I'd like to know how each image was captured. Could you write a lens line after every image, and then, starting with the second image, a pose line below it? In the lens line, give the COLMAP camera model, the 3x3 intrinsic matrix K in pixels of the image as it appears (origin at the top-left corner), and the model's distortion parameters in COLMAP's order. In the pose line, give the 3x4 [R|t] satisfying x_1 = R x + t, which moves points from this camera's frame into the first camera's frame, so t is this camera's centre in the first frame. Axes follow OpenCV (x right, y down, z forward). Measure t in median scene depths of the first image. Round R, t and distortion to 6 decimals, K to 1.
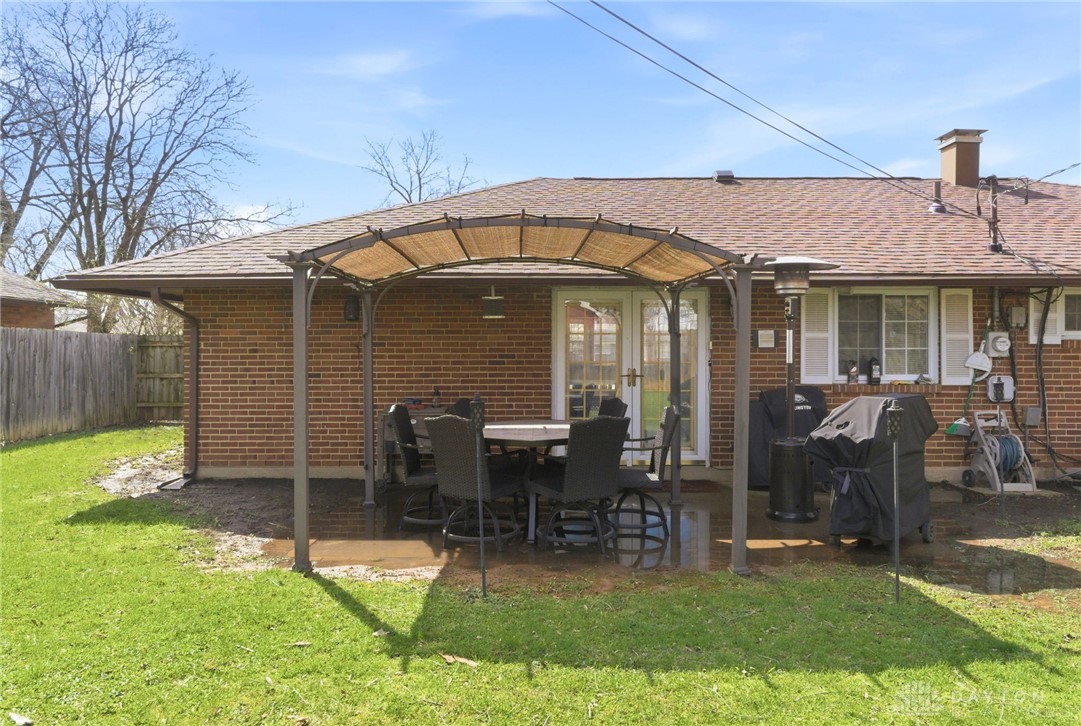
lens RADIAL K [[844.5, 0, 540.0], [0, 844.5, 362.4], [0, 0, 1]] dist [0.010178, -0.006708]
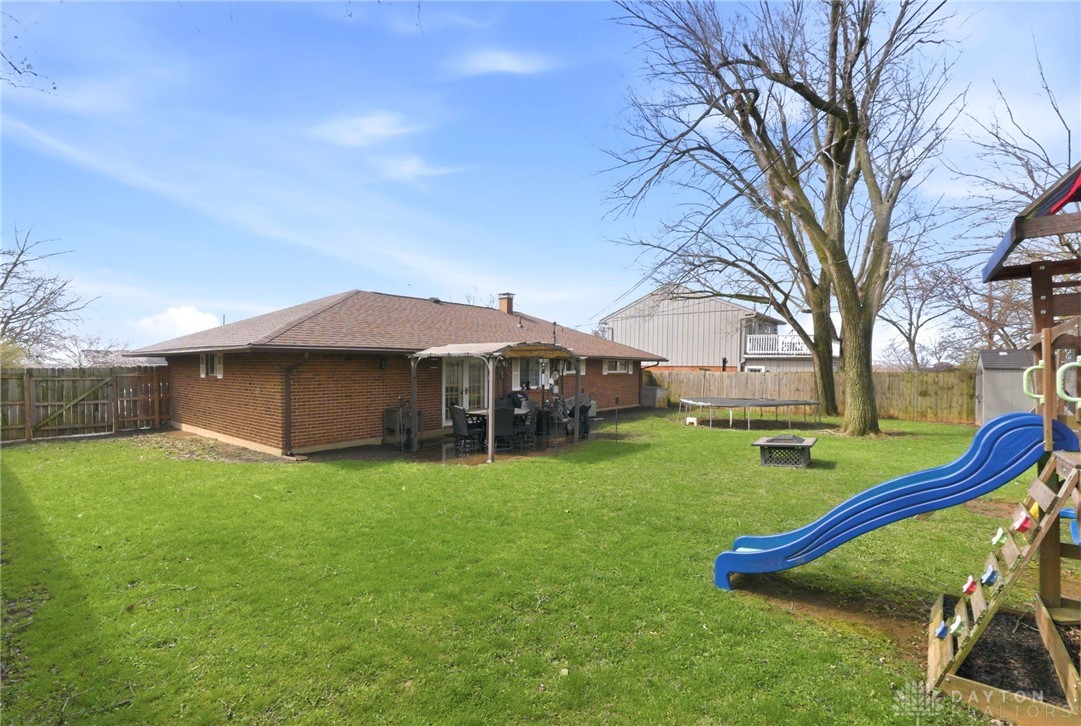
lens RADIAL K [[844.5, 0, 540.6], [0, 844.5, 365.3], [0, 0, 1]] dist [0.010178, -0.006708]
pose [[0.462224, -0.012264, 0.886679, -2.252039], [0.002752, 0.999919, 0.012396, -0.098635], [-0.886759, -0.003289, 0.462220, -0.400832]]
